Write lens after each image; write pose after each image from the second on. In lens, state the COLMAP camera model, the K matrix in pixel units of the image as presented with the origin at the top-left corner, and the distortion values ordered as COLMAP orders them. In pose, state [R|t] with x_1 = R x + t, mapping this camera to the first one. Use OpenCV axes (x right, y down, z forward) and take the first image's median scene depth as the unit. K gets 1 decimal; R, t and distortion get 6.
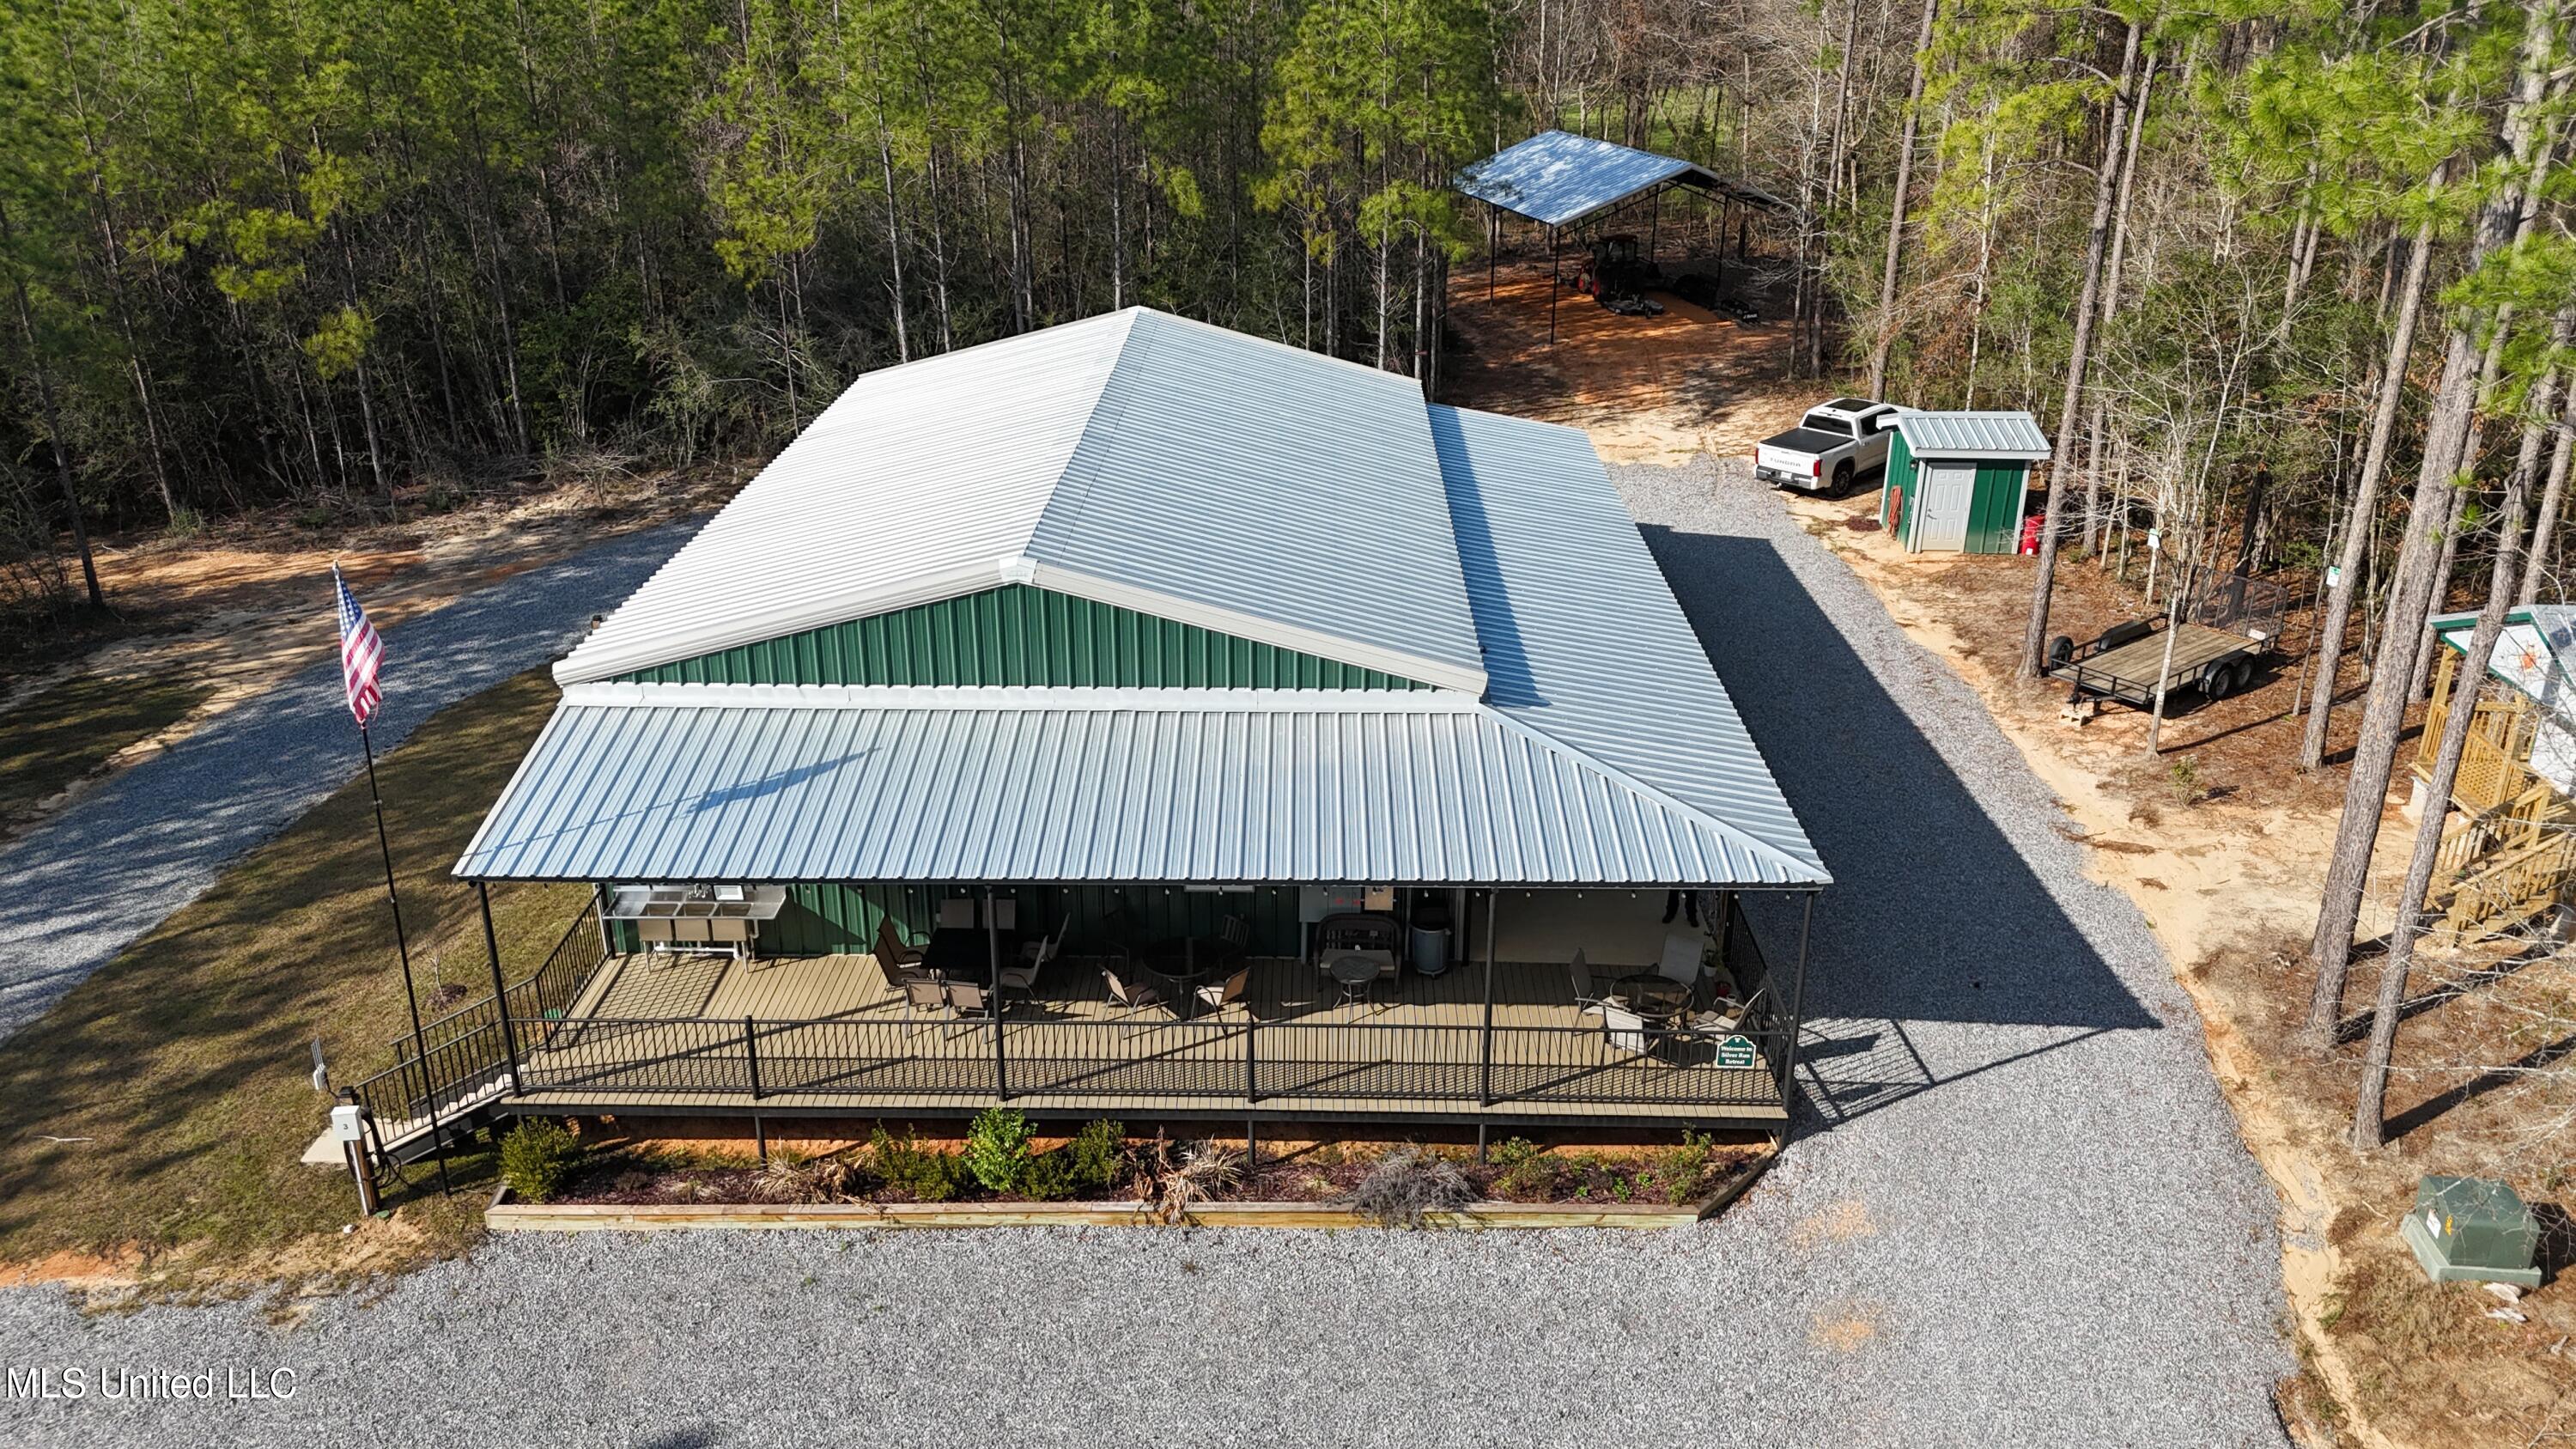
lens RADIAL K [[1965.6, 0, 1246.0], [0, 1965.6, 720.3], [0, 0, 1]] dist [0.056092, -0.008401]
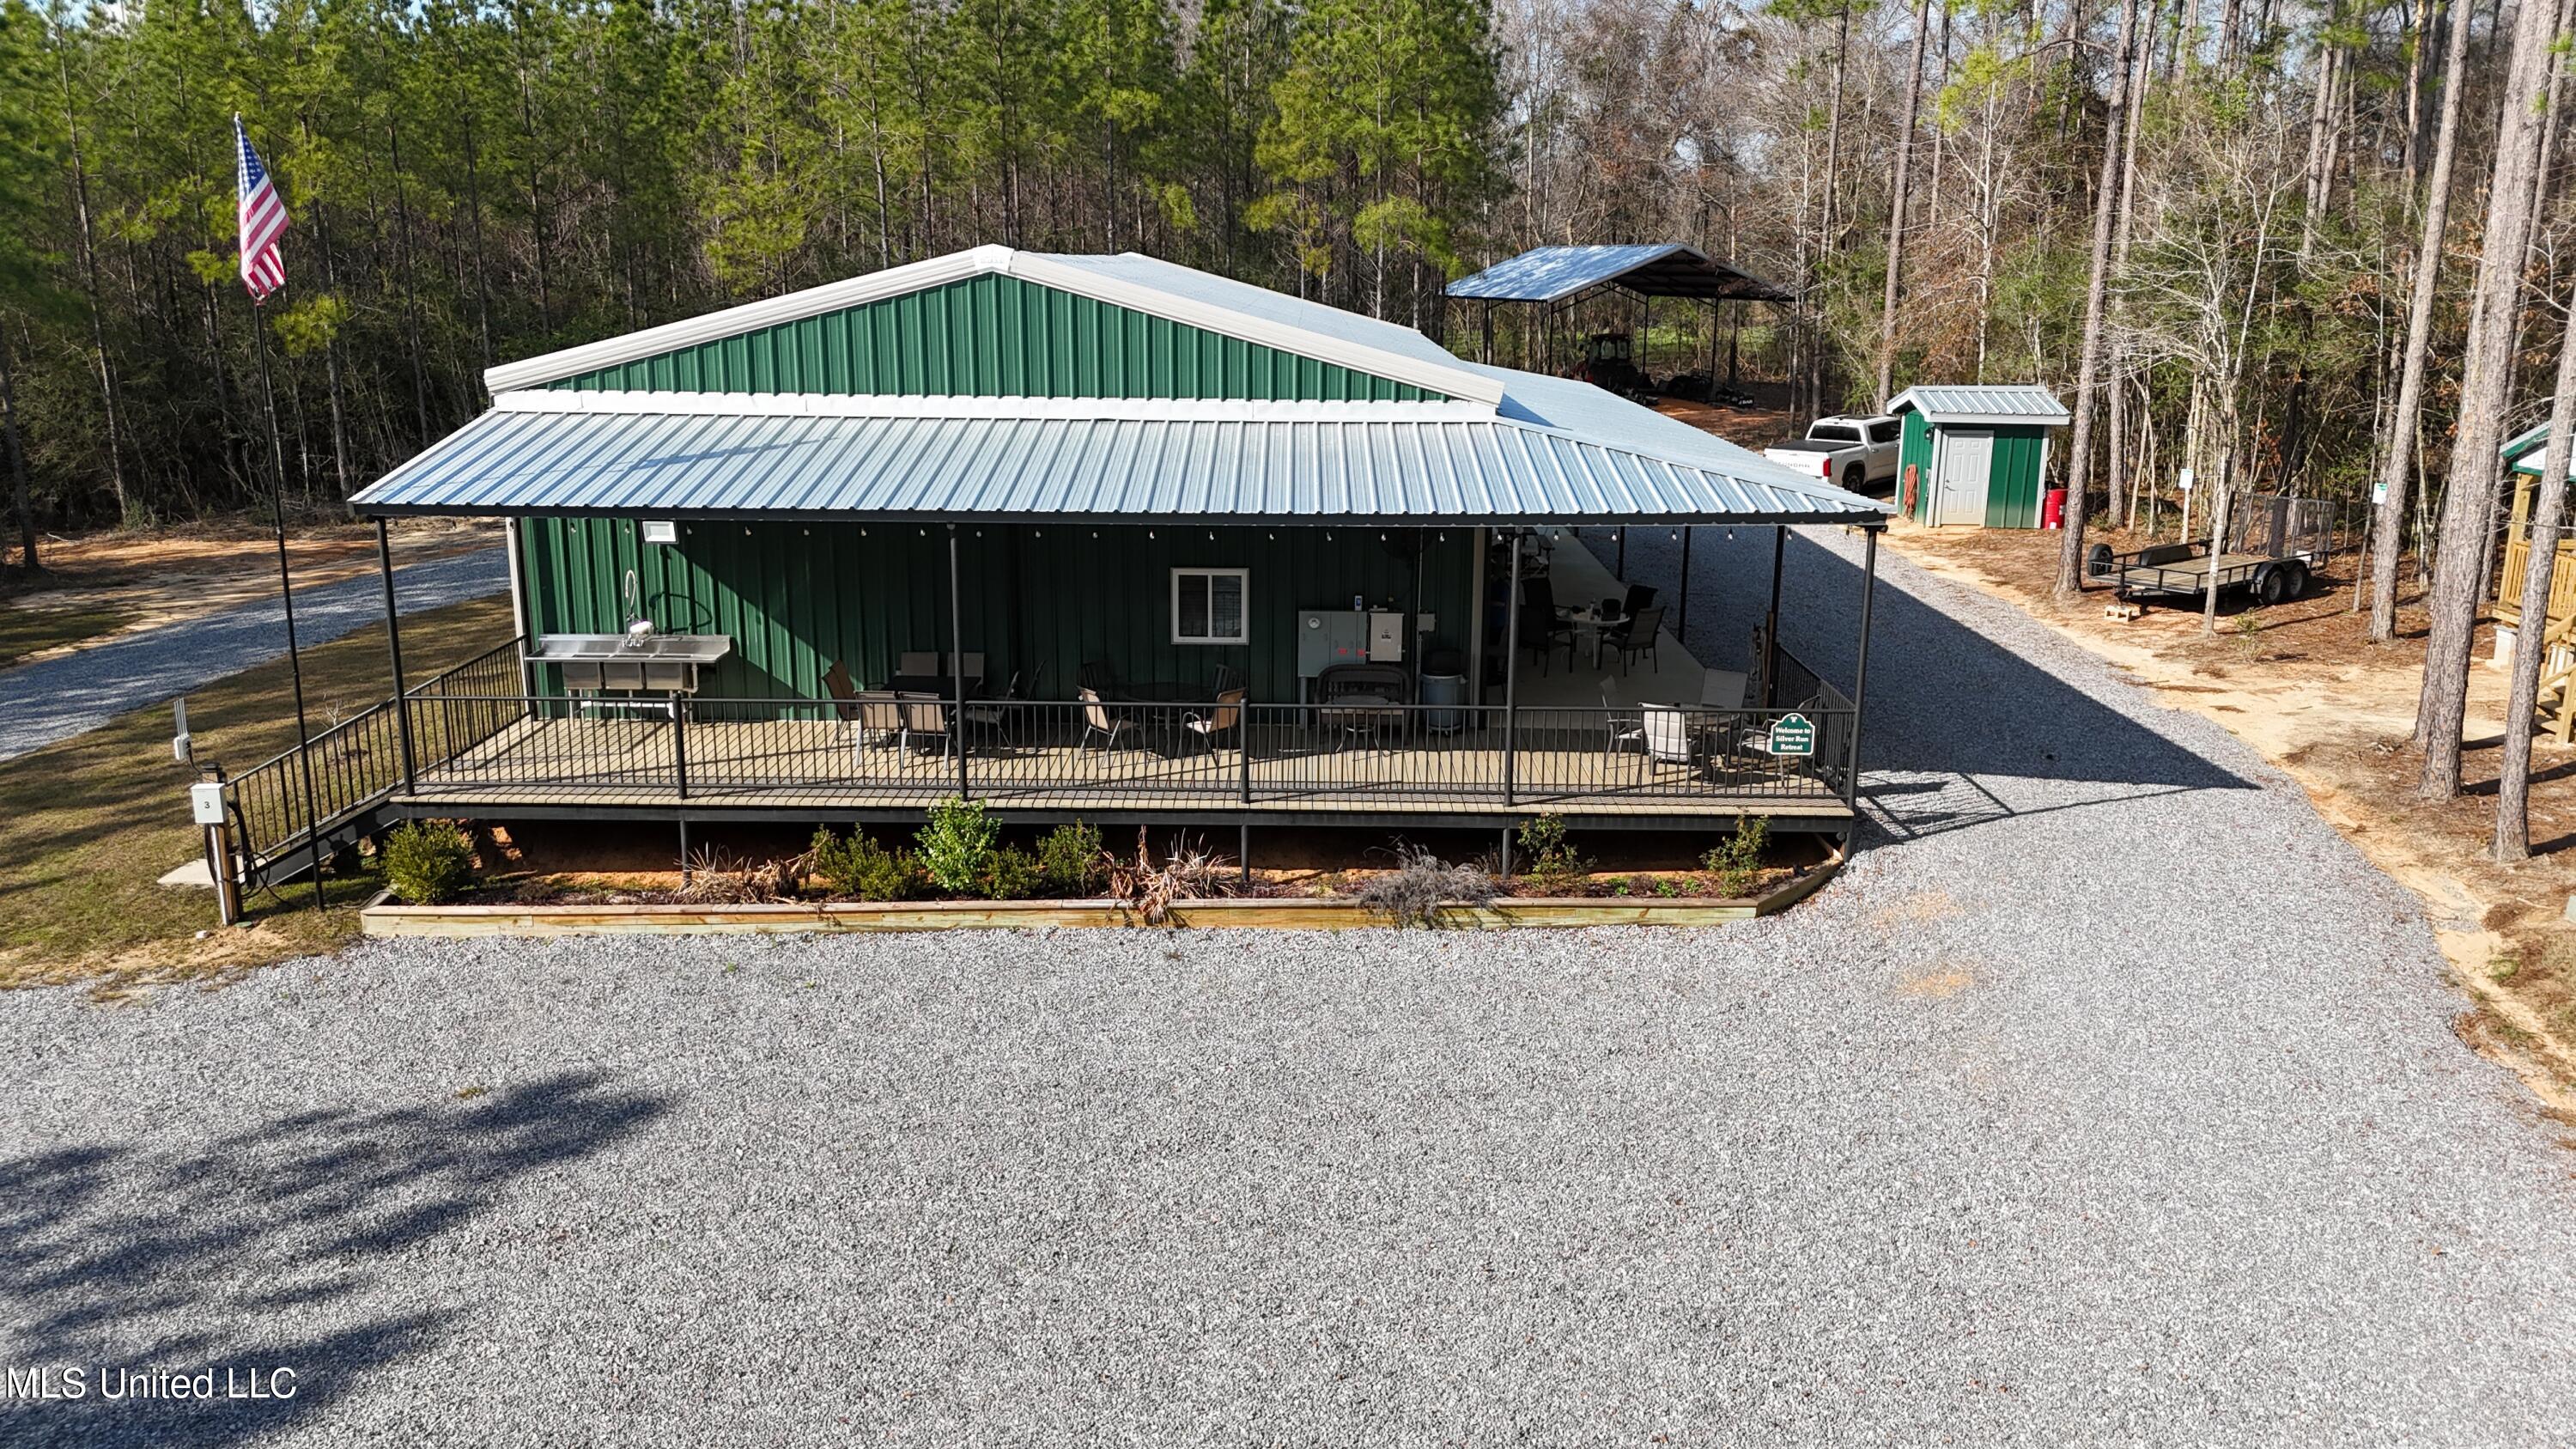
lens RADIAL K [[1955.3, 0, 1248.0], [0, 1955.3, 721.8], [0, 0, 1]] dist [0.069552, -0.041423]
pose [[0.999966, 0.005707, 0.005872, -0.001099], [-0.004704, 0.987335, -0.158578, 0.266045], [-0.006702, 0.158545, 0.987329, 0.115322]]
